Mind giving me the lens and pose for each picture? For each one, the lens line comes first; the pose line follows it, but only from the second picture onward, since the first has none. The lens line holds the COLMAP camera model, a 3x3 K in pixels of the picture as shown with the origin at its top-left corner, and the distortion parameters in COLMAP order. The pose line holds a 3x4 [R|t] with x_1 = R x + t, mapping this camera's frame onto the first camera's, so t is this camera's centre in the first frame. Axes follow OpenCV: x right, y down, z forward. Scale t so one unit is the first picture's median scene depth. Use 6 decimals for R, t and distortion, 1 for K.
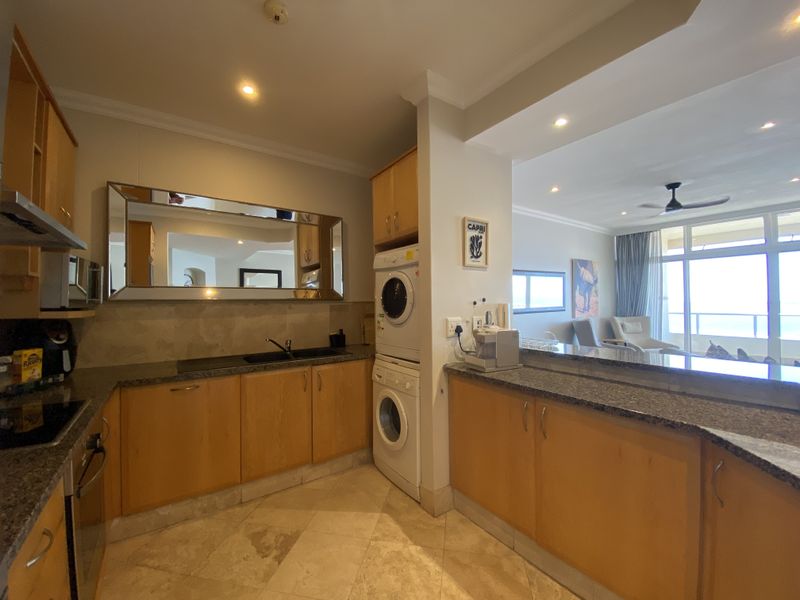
lens RADIAL K [[323.1, 0, 400.0], [0, 323.1, 300.0], [0, 0, 1]] dist [0.034218, -0.026720]
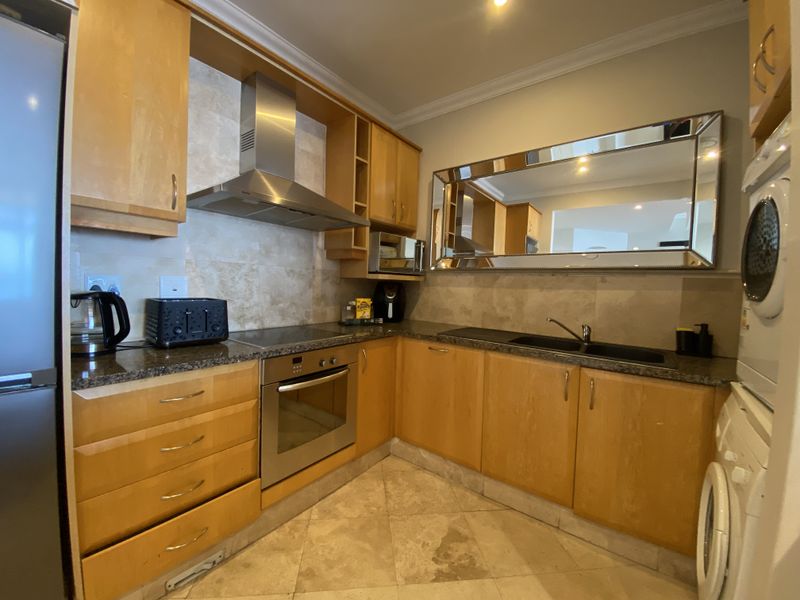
lens RADIAL K [[324.6, 0, 387.7], [0, 324.6, 293.1], [0, 0, 1]] dist [0.000743, -0.010733]
pose [[0.295054, 0.050413, -0.954150, 0.255263], [-0.027249, 0.998645, 0.044338, 0.044230], [0.955092, 0.012917, 0.296028, 0.498867]]
